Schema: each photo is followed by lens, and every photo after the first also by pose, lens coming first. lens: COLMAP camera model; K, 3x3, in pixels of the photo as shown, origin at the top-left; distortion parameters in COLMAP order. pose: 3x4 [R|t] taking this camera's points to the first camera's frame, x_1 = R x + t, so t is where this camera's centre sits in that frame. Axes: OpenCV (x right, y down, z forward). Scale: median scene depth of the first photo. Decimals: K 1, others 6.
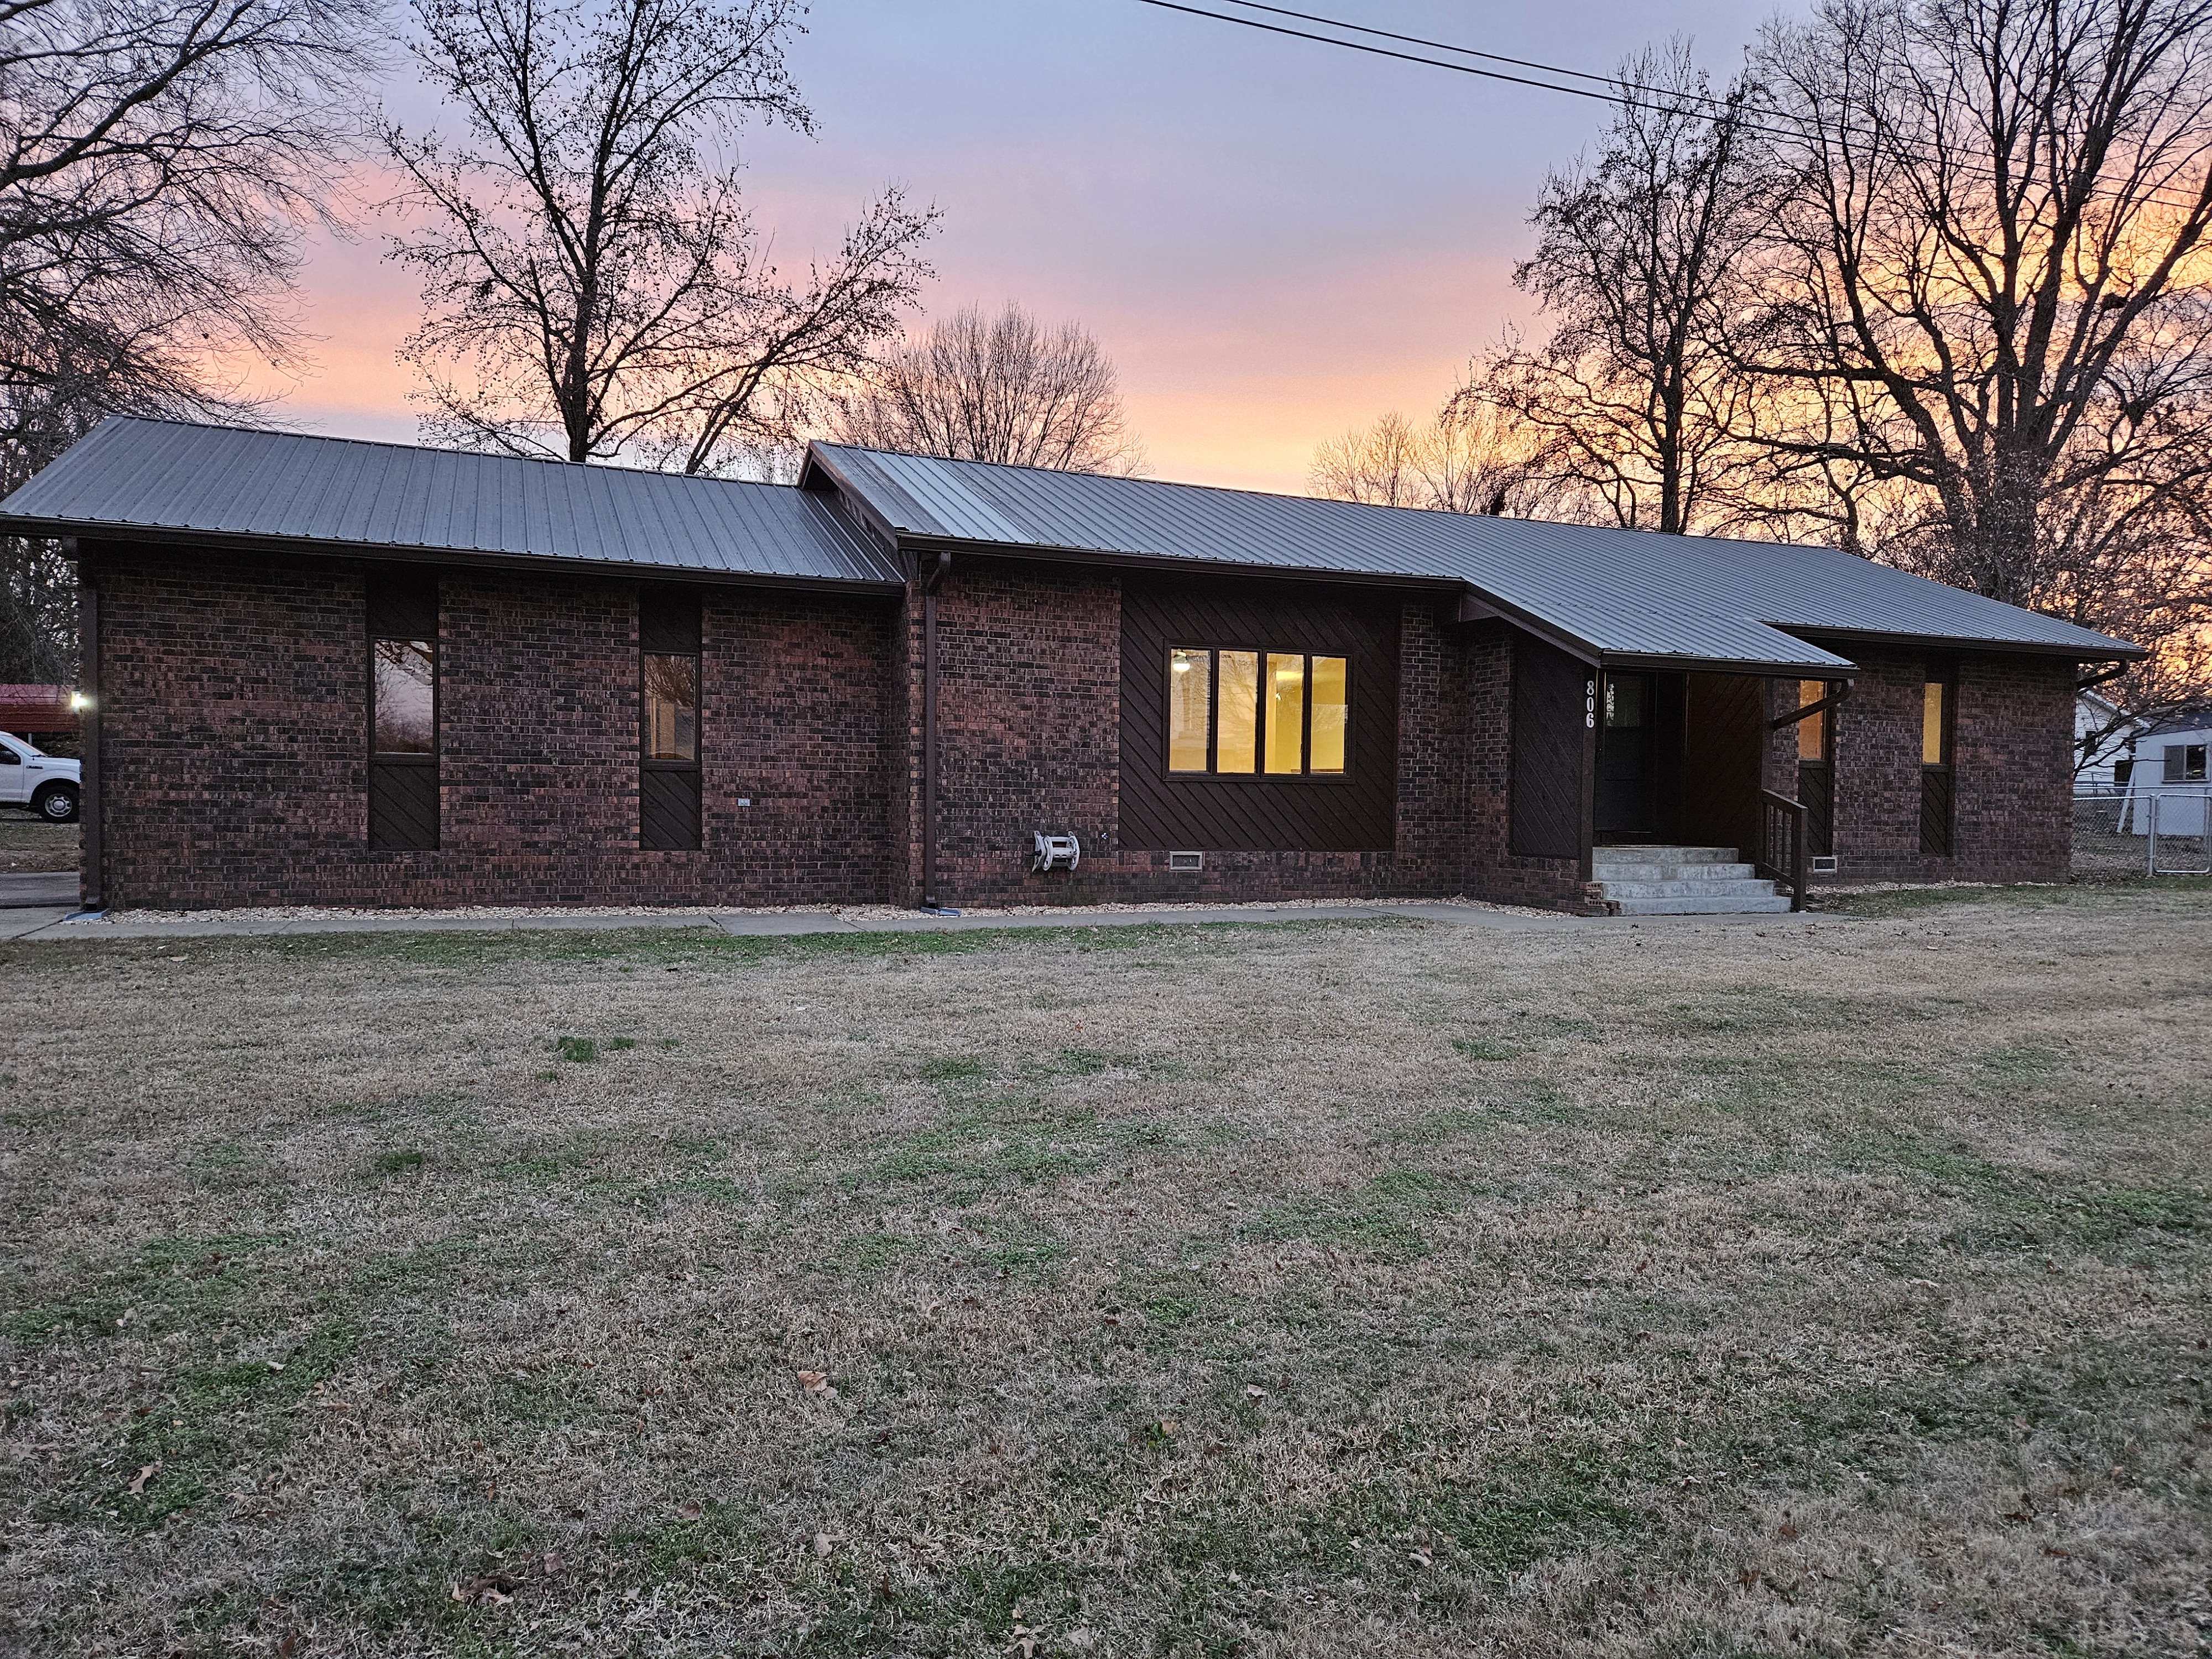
lens RADIAL K [[1479.6, 0, 1100.4], [0, 1479.6, 836.7], [0, 0, 1]] dist [0.077585, -0.063827]
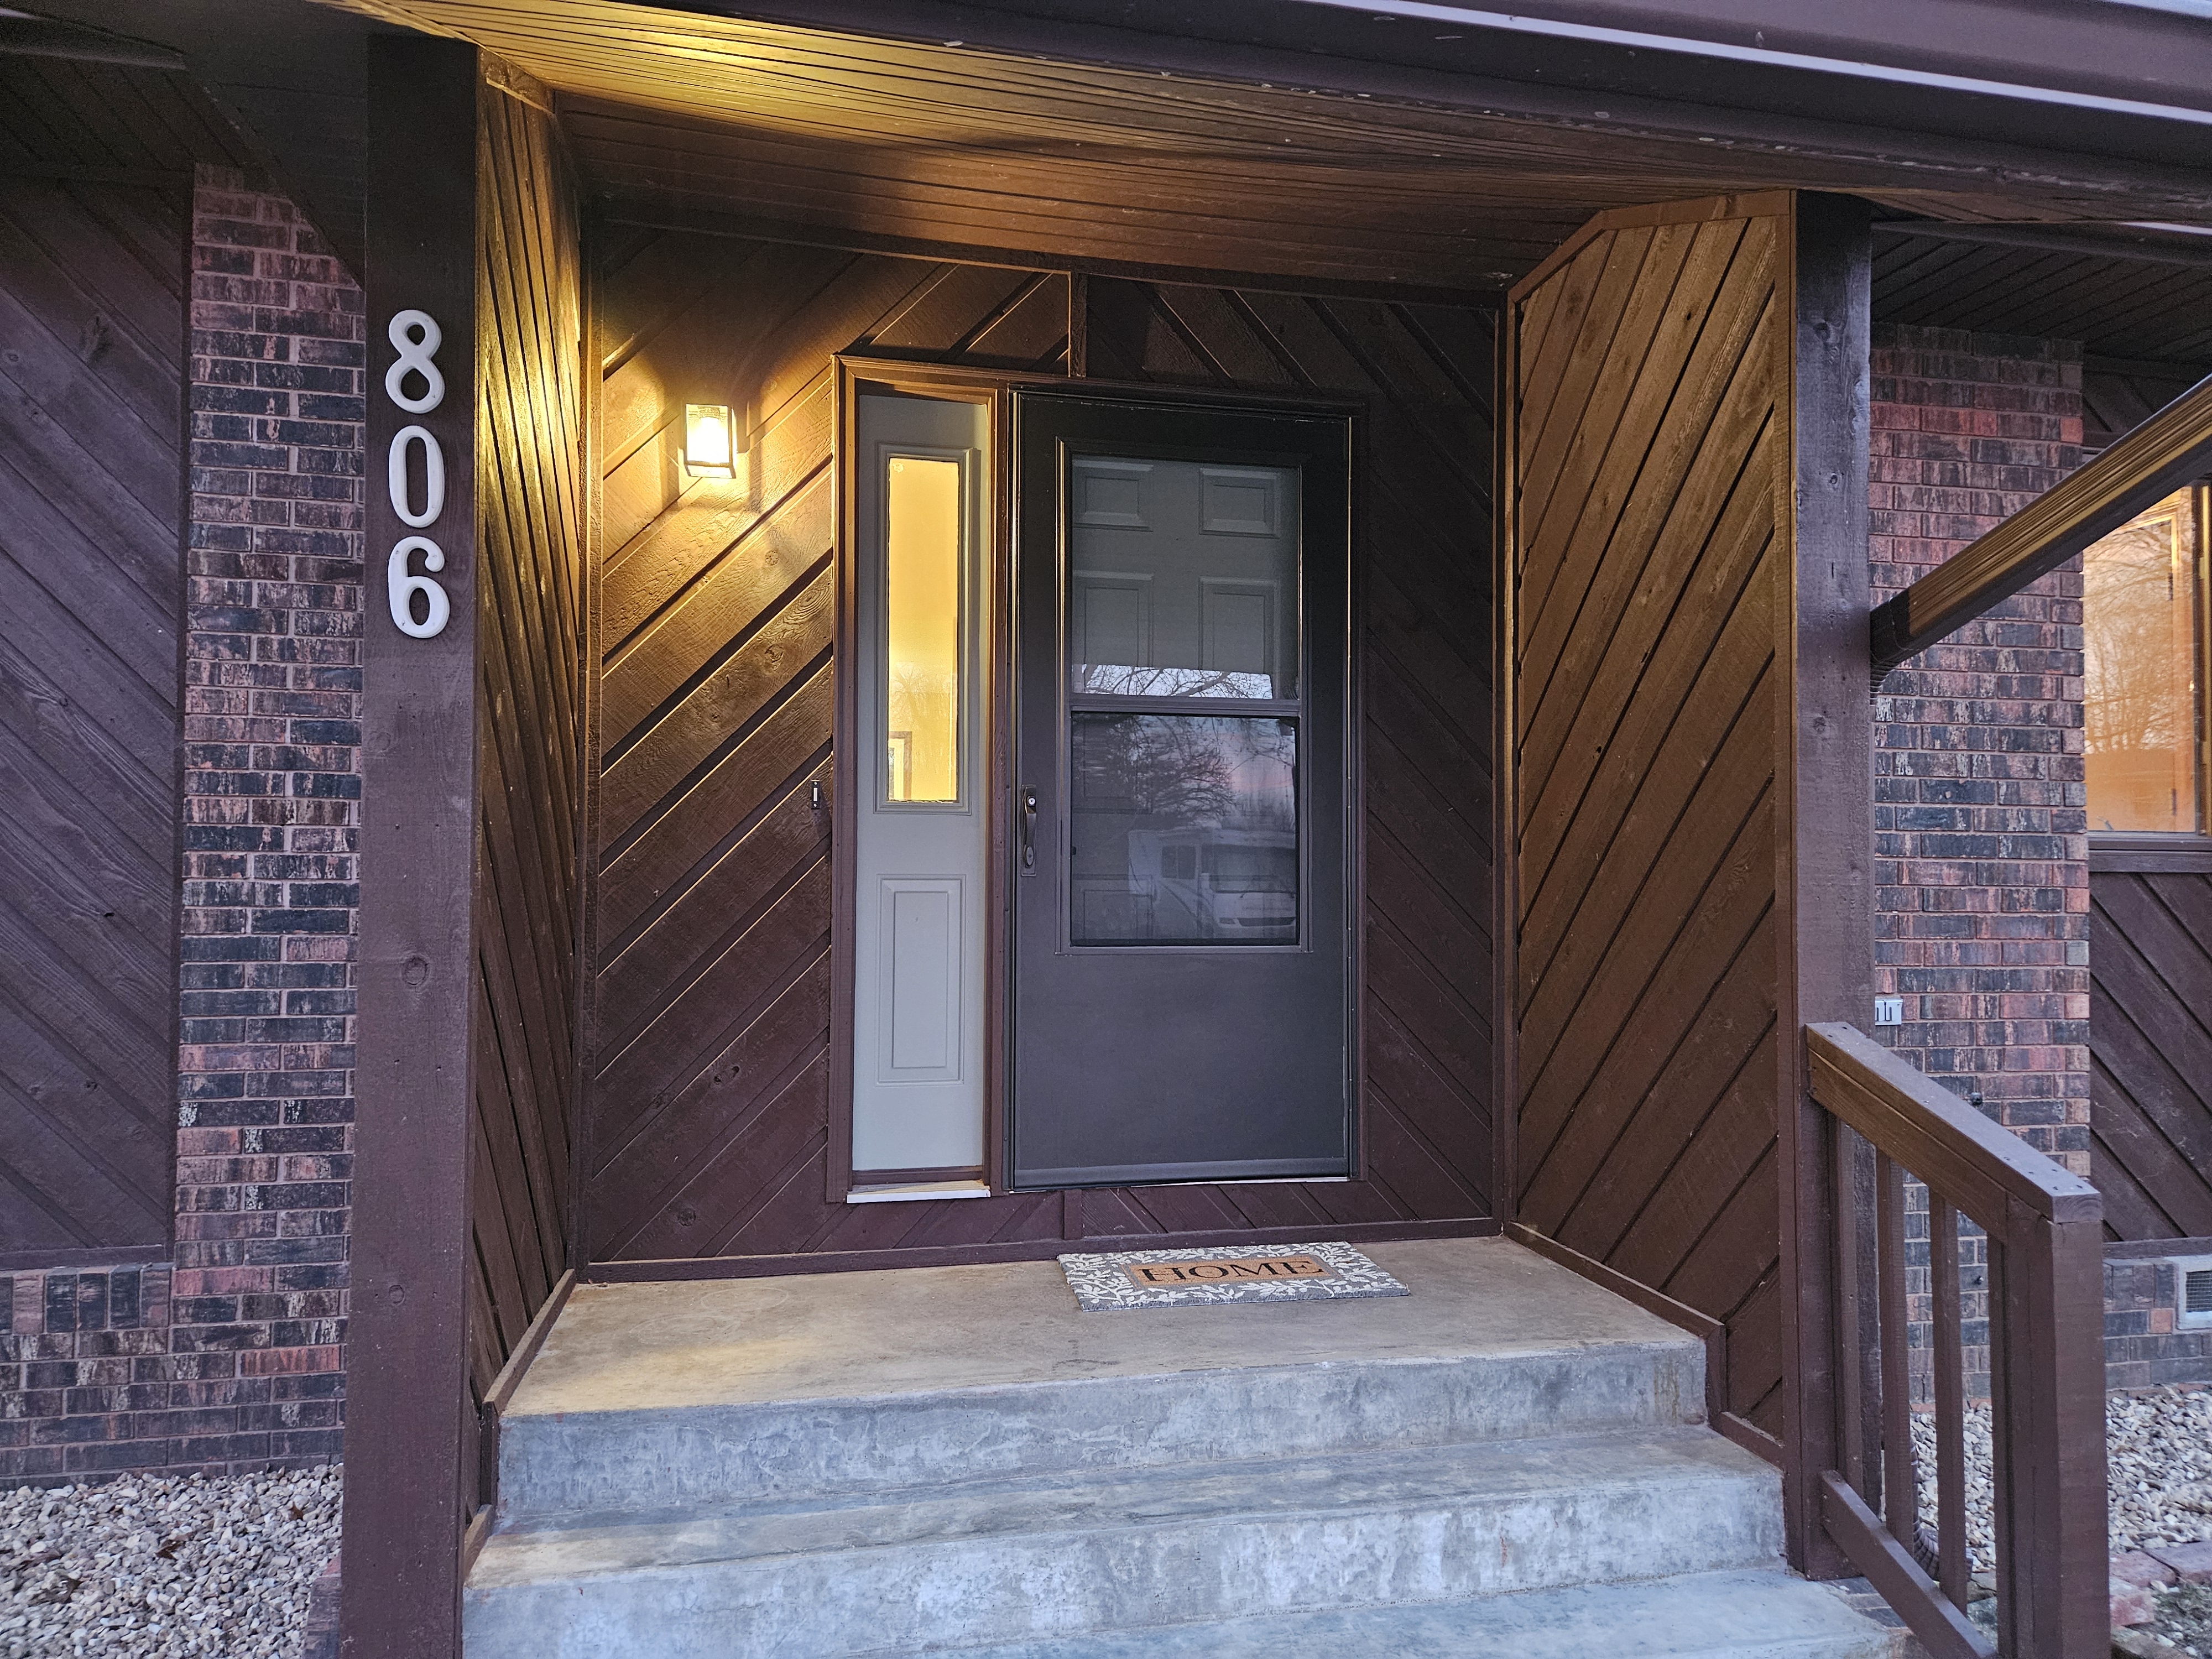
lens RADIAL K [[1479.6, 0, 1120.5], [0, 1479.6, 837.9], [0, 0, 1]] dist [0.077585, -0.063827]
pose [[0.984568, -0.013358, -0.174491, 0.427463], [0.004319, 0.998634, -0.052081, -0.047115], [0.174948, 0.050524, 0.983280, 0.887405]]
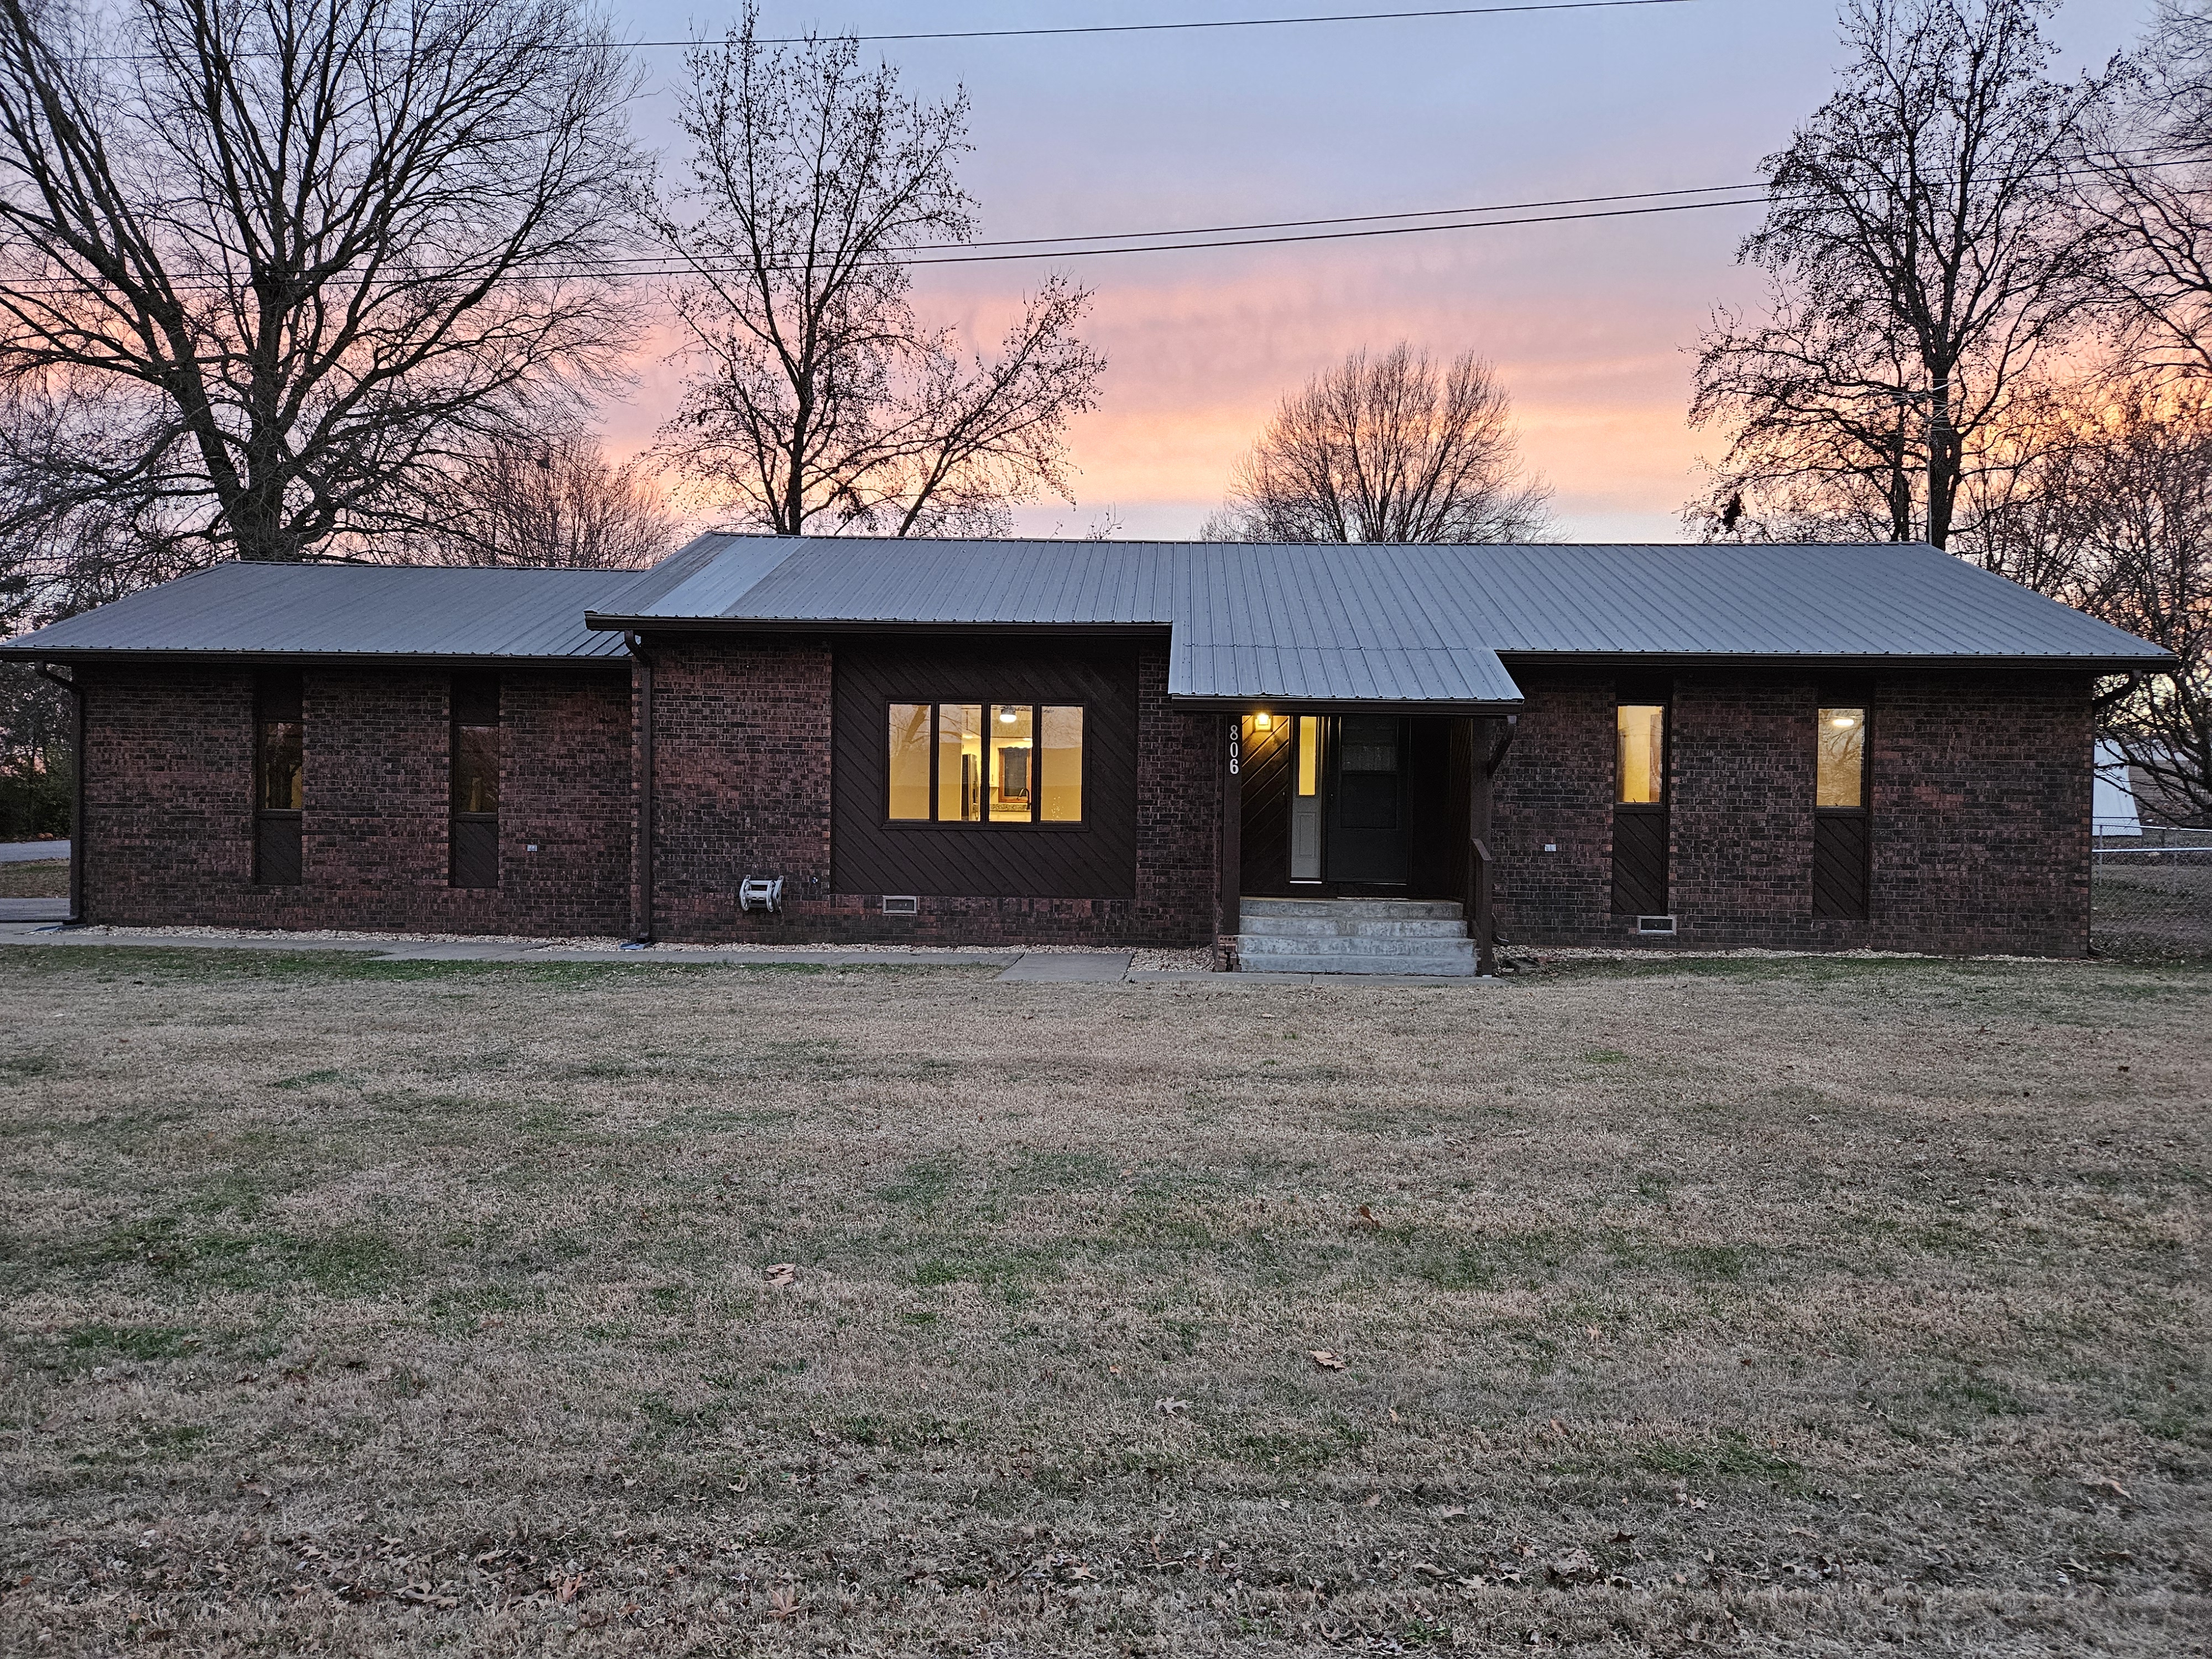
lens RADIAL K [[1479.6, 0, 1113.0], [0, 1479.6, 829.4], [0, 0, 1]] dist [0.077585, -0.063827]
pose [[0.910392, -0.000786, -0.413746, 0.662762], [-0.012373, 0.999499, -0.029124, -0.008929], [0.413562, 0.031633, 0.909926, 0.107455]]
